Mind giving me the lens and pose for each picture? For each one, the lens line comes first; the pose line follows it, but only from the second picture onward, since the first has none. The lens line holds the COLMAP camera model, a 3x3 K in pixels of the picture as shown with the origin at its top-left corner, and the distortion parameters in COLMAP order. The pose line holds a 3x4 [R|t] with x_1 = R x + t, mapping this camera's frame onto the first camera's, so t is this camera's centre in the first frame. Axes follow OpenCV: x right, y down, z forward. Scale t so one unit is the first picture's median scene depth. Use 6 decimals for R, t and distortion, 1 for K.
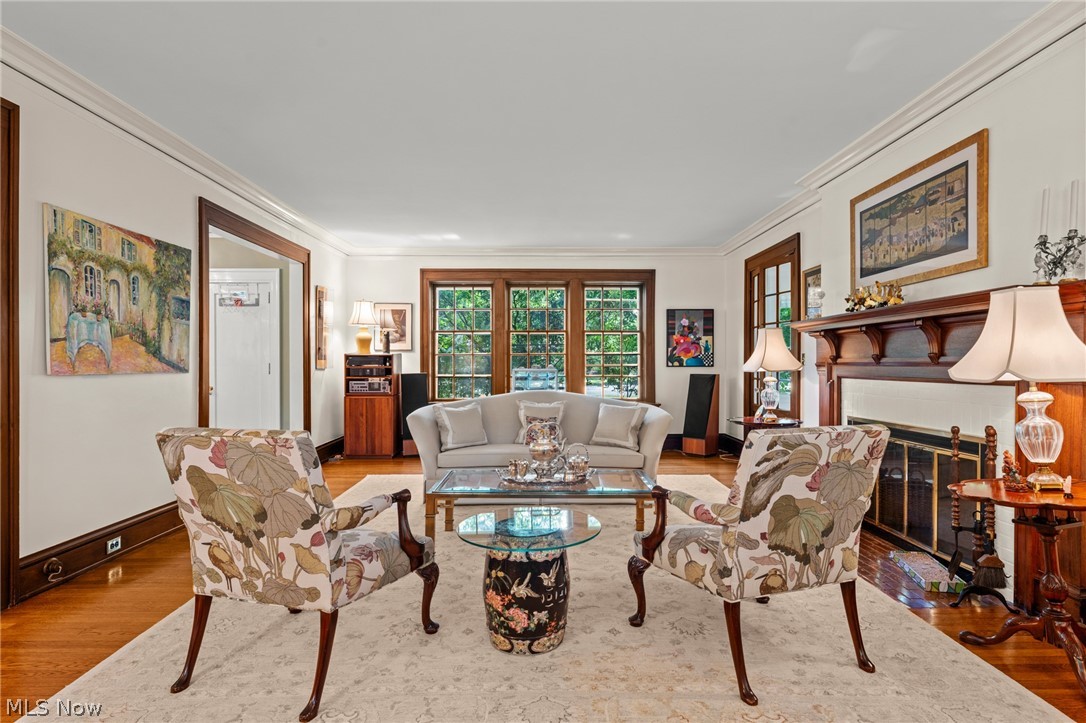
lens RADIAL K [[590.3, 0, 546.0], [0, 590.3, 364.2], [0, 0, 1]] dist [0.004914, 0.000162]
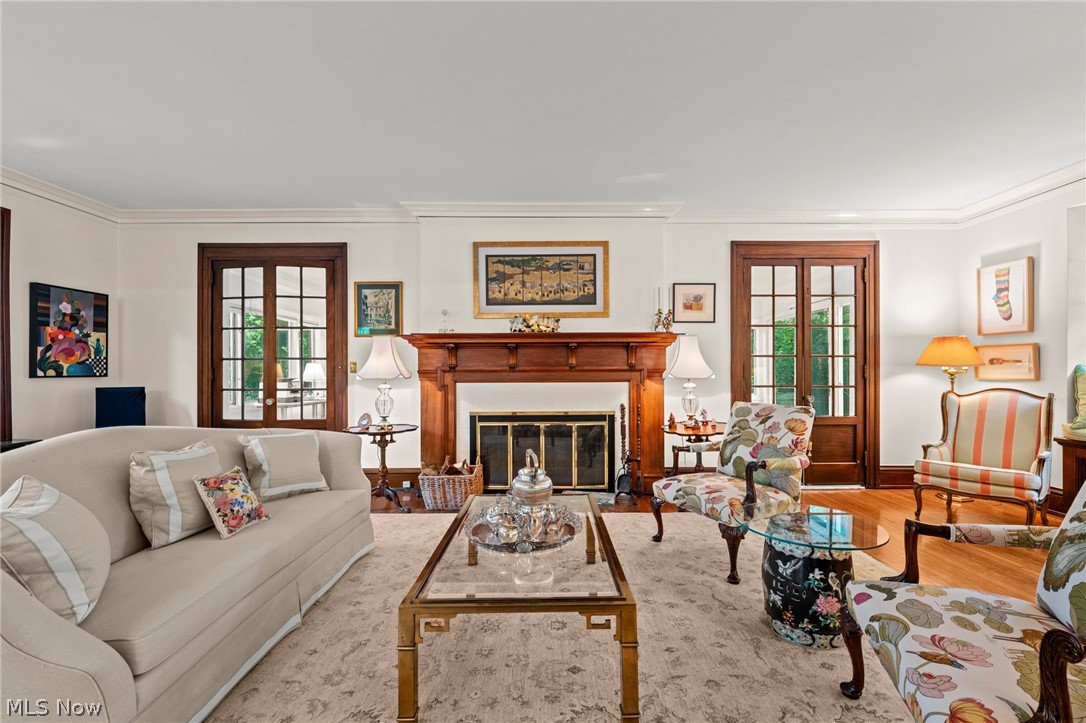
lens RADIAL K [[490.0, 0, 545.7], [0, 490.0, 369.8], [0, 0, 1]] dist [-0.000379, -0.000583]
pose [[-0.006521, 0.007488, 0.999951, -0.551466], [0.004964, 0.999960, -0.007456, 0.005193], [-0.999966, 0.004915, -0.006558, 0.879854]]
